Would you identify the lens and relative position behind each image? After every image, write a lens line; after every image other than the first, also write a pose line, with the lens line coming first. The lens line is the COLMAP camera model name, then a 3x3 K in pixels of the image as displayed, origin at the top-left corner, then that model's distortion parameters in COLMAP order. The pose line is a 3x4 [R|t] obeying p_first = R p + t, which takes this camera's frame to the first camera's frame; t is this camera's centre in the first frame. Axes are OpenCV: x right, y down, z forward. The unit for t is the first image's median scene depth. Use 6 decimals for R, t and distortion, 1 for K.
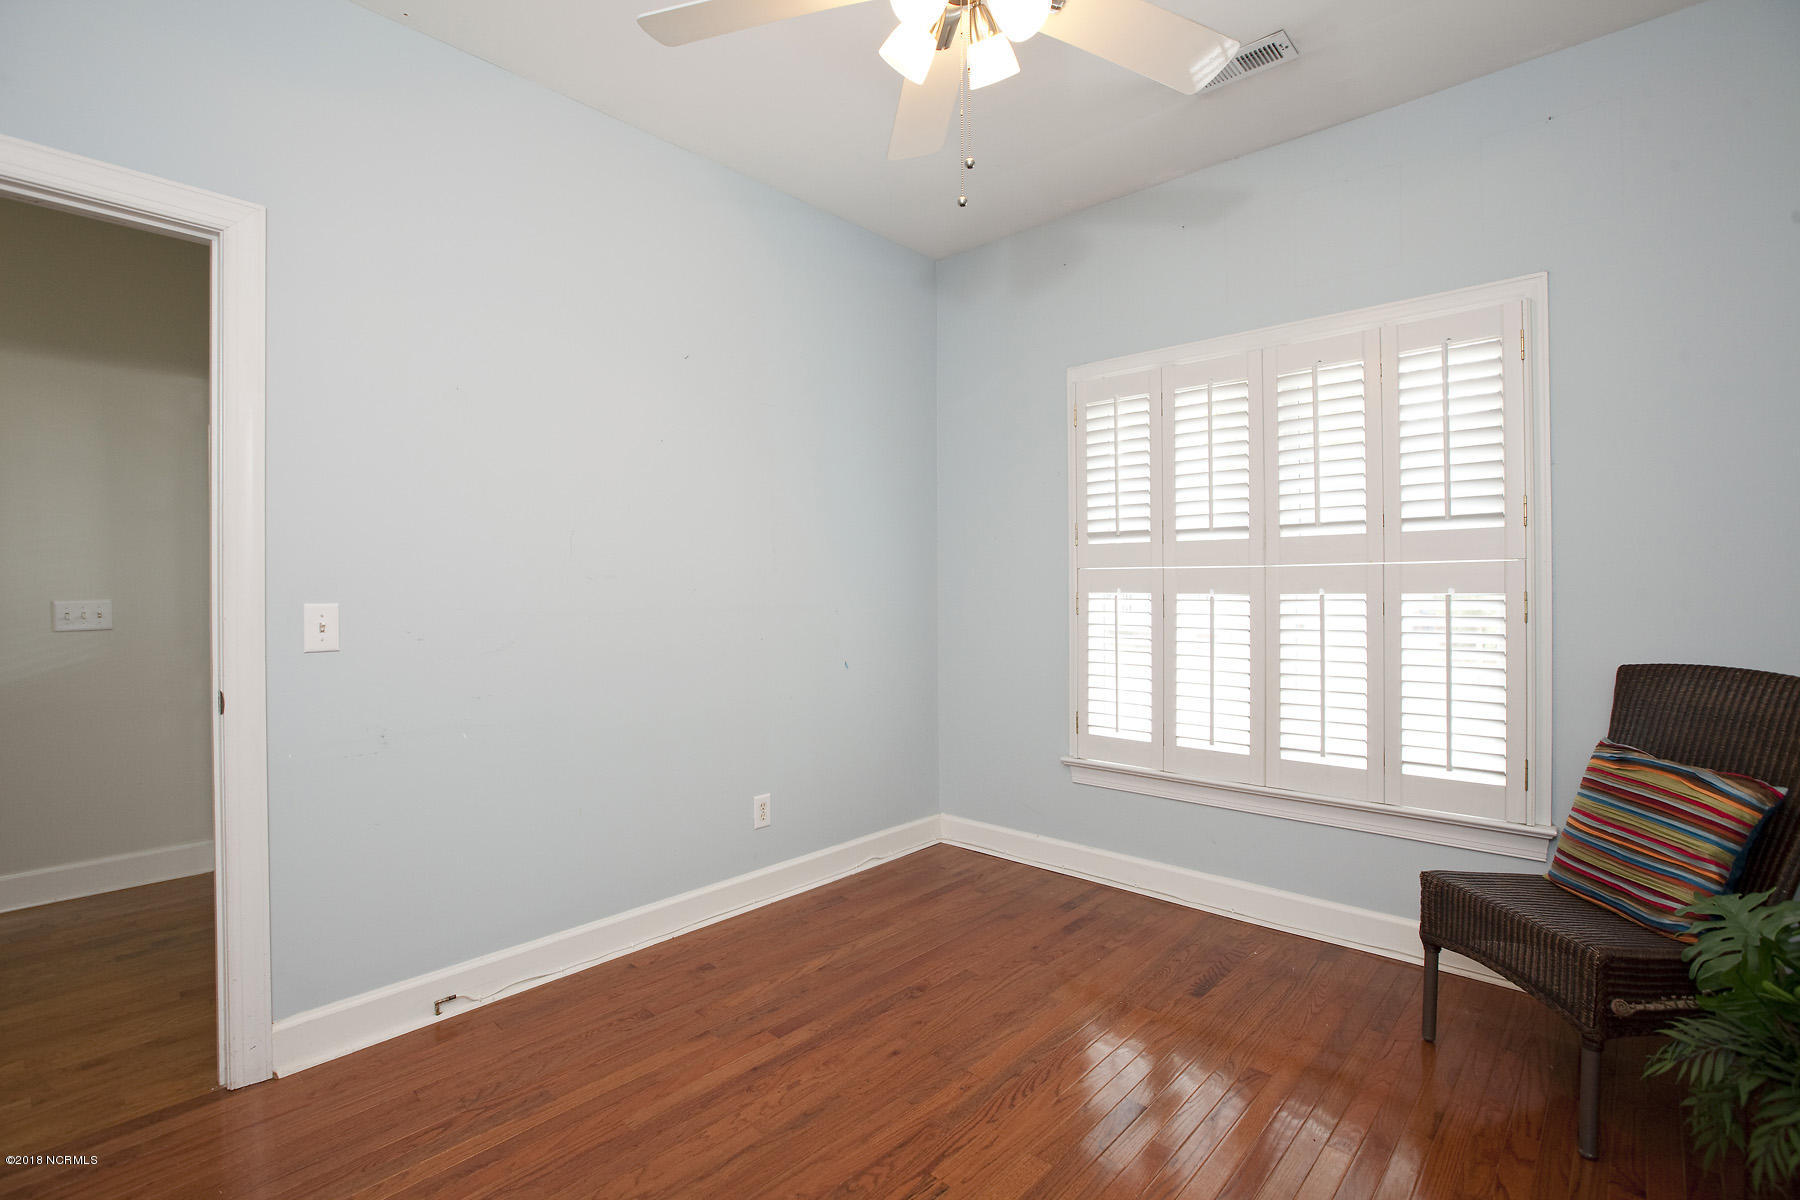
lens RADIAL K [[832.9, 0, 898.4], [0, 832.9, 582.5], [0, 0, 1]] dist [0.024631, 0.000090]
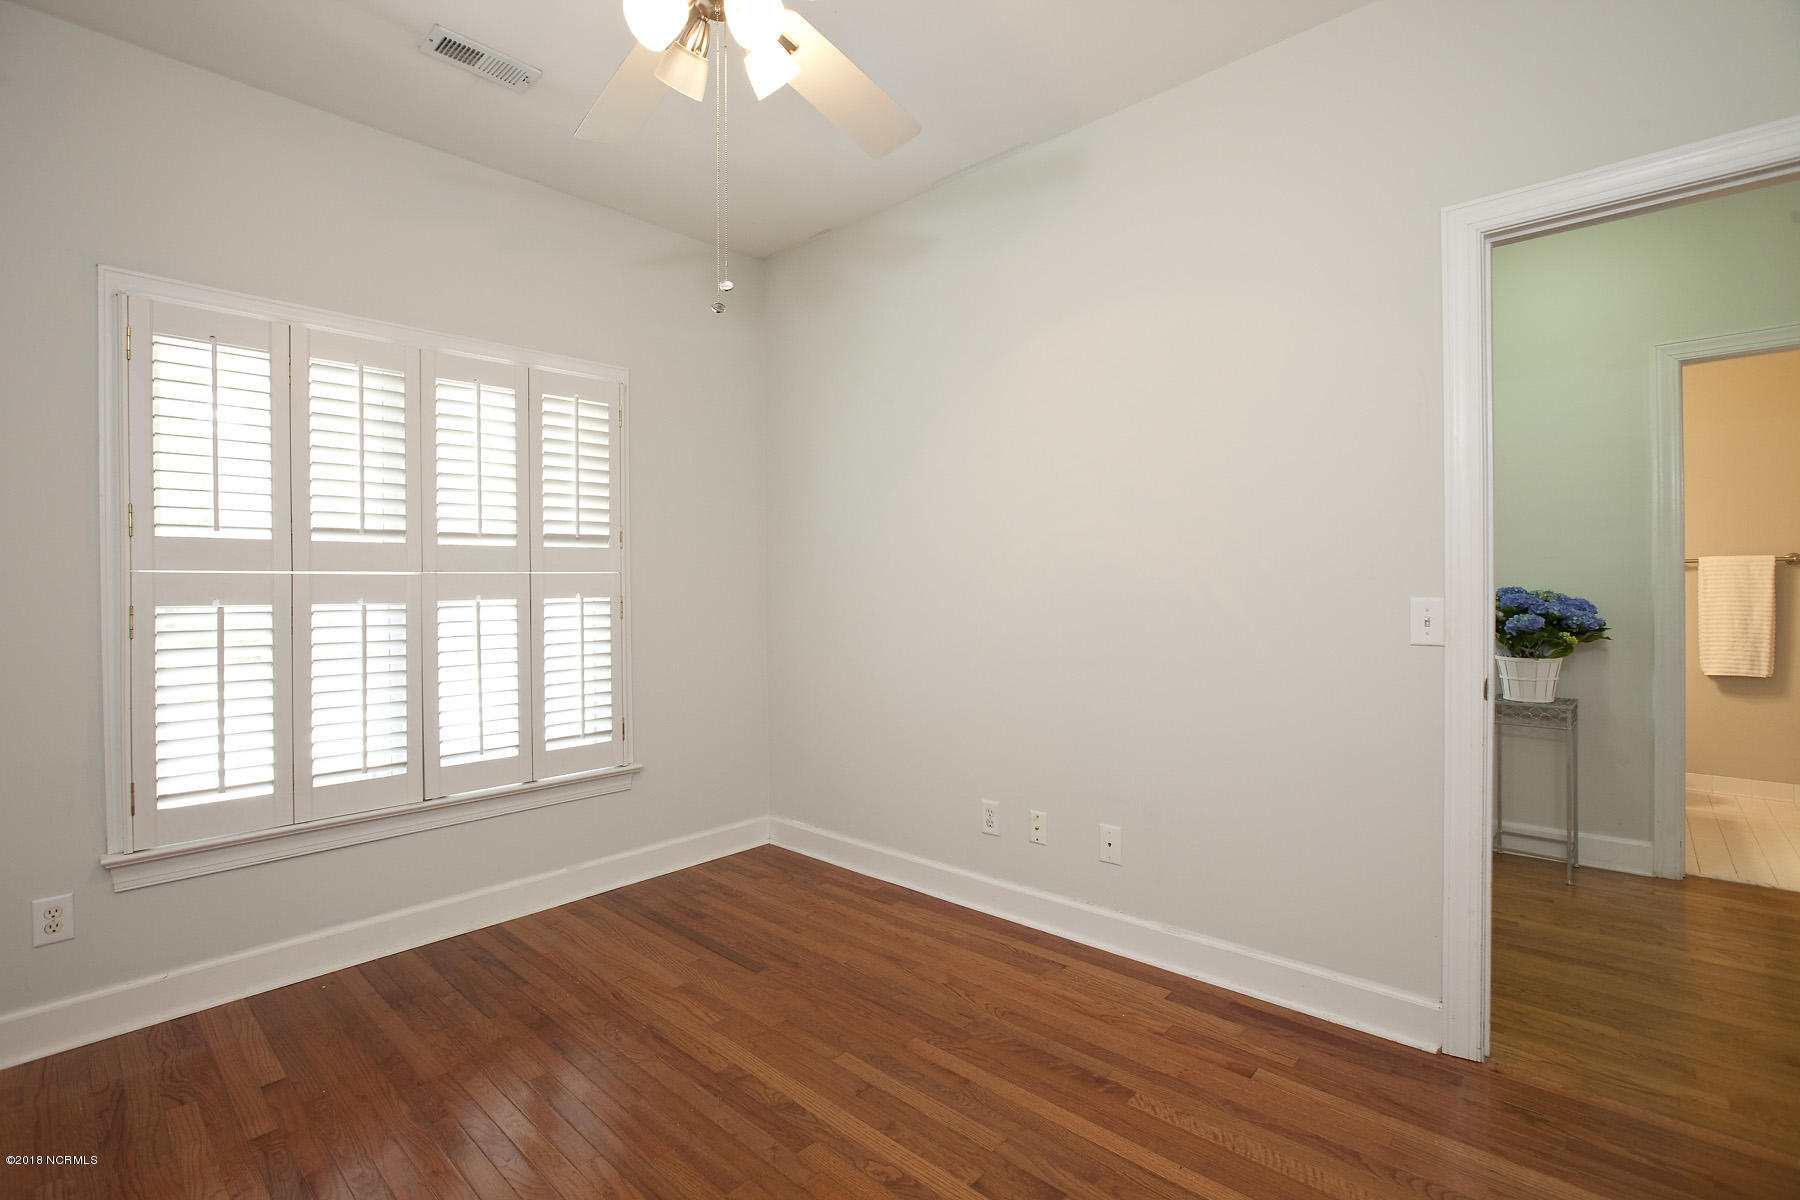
lens RADIAL K [[827.5, 0, 897.7], [0, 827.5, 593.0], [0, 0, 1]] dist [-0.003214, 0.000178]
pose [[0.059697, -0.005263, 0.998203, -0.487933], [0.009897, 0.999940, 0.004680, 0.004360], [-0.998167, 0.009600, 0.059745, 0.398773]]
